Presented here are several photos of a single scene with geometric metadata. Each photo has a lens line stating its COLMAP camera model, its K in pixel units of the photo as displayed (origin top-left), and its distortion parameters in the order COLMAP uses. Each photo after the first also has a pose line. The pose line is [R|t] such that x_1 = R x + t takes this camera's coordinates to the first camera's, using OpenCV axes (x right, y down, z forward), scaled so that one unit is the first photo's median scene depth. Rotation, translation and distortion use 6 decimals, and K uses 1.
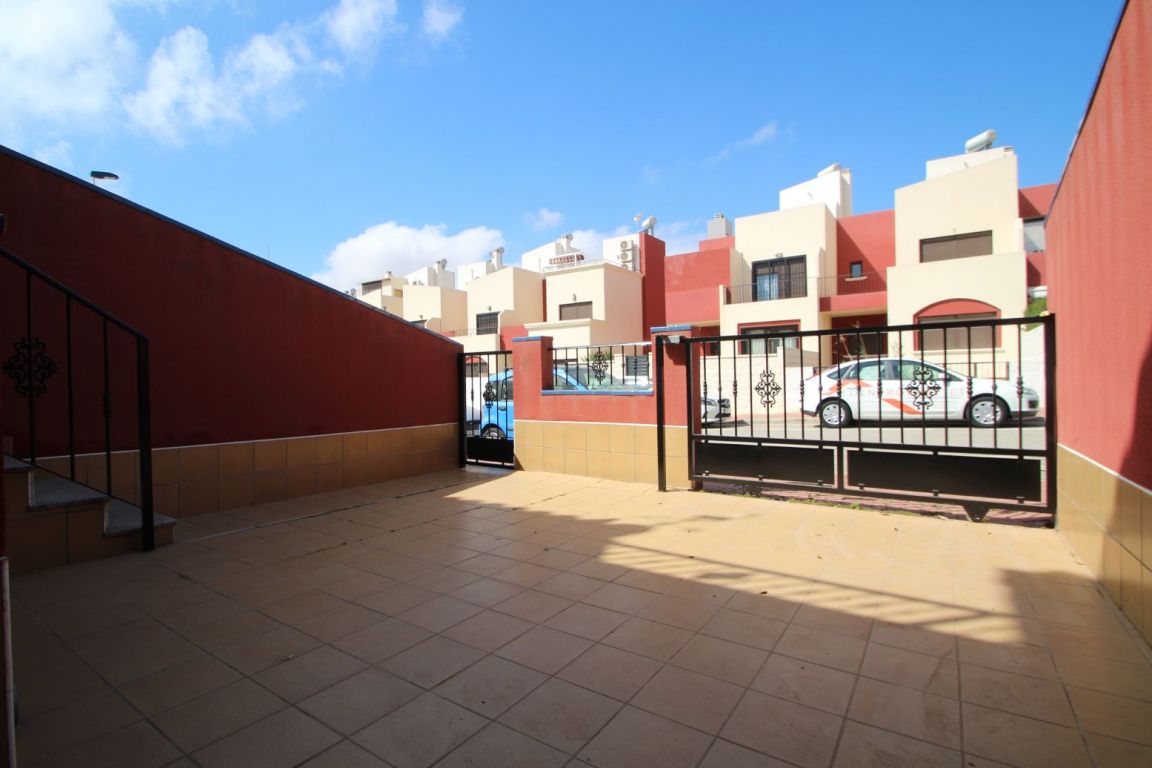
lens RADIAL K [[540.8, 0, 576.0], [0, 540.8, 384.0], [0, 0, 1]] dist [0.002284, -0.008660]
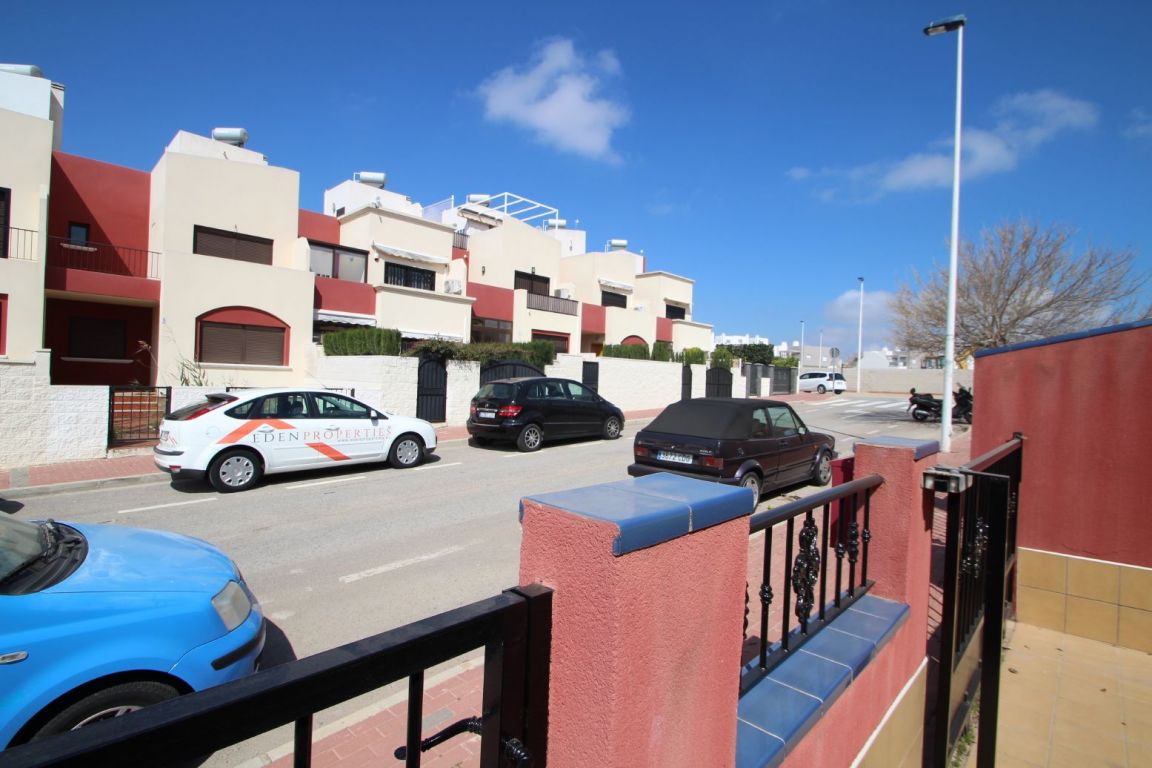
lens RADIAL K [[540.8, 0, 576.0], [0, 540.8, 384.0], [0, 0, 1]] dist [0.002284, -0.008660]
pose [[0.161764, 0.009445, 0.986784, -0.077244], [-0.029106, 0.999565, -0.004796, -0.037324], [-0.986400, -0.027945, 0.161969, 0.279281]]
